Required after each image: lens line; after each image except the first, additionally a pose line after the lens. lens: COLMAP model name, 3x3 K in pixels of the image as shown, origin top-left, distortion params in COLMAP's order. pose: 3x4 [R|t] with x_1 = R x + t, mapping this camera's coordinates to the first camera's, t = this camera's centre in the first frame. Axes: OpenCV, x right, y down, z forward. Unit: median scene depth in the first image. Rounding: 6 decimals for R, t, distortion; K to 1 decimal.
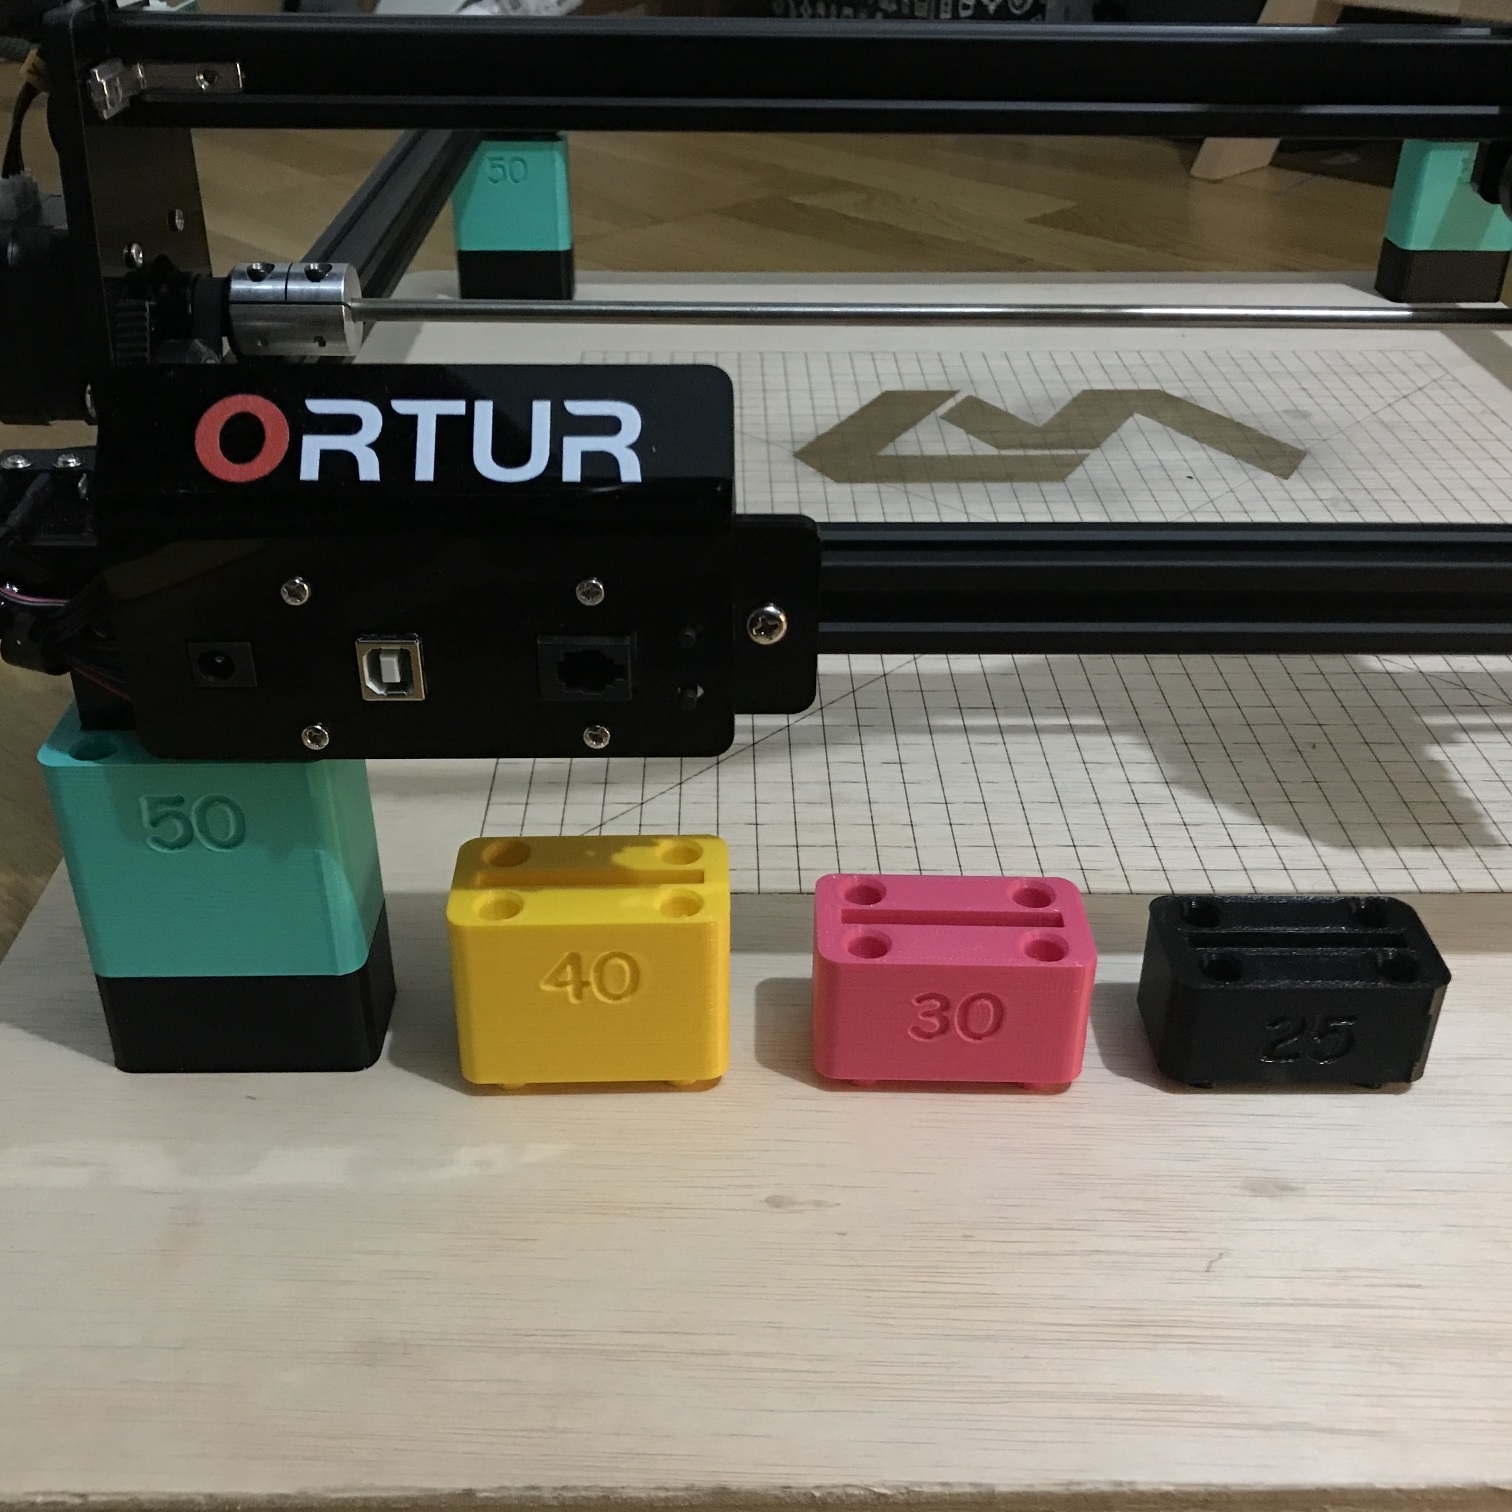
lens RADIAL K [[1668.6, 0, 731.4], [0, 1668.6, 754.5], [0, 0, 1]] dist [-0.001022, -0.017131]
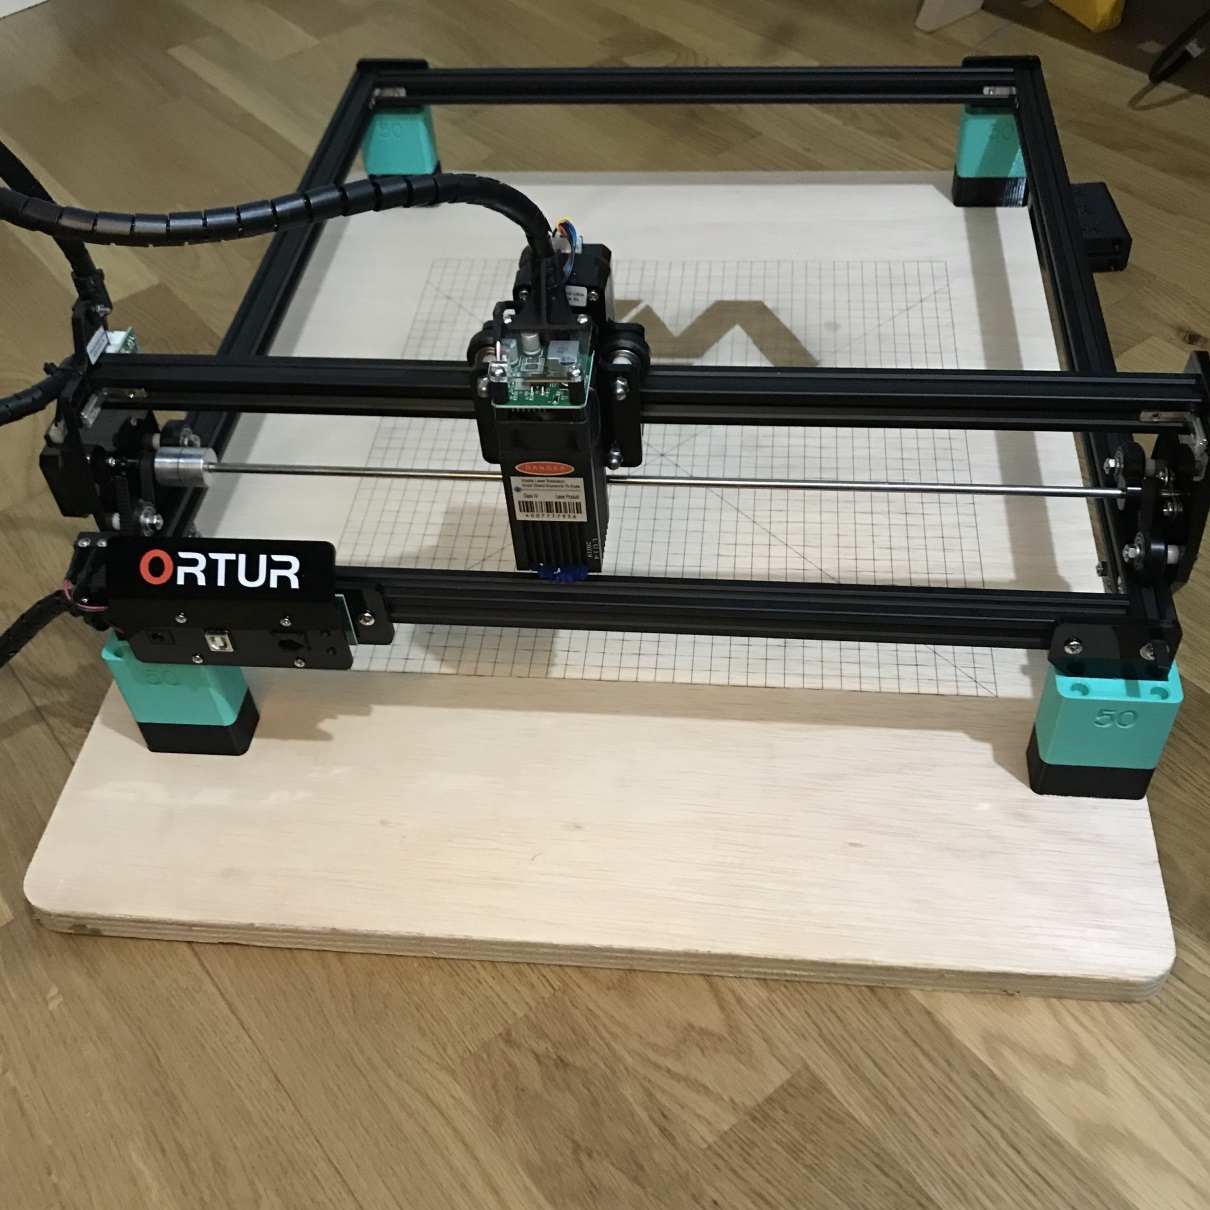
lens RADIAL K [[1362.7, 0, 605.0], [0, 1362.7, 605.0], [0, 0, 1]] dist [0.023452, 0.005285]
pose [[0.991874, 0.039512, -0.120934, 0.687025], [-0.006308, 0.964656, 0.263436, -0.701647], [0.127069, -0.260533, 0.957067, -1.032420]]
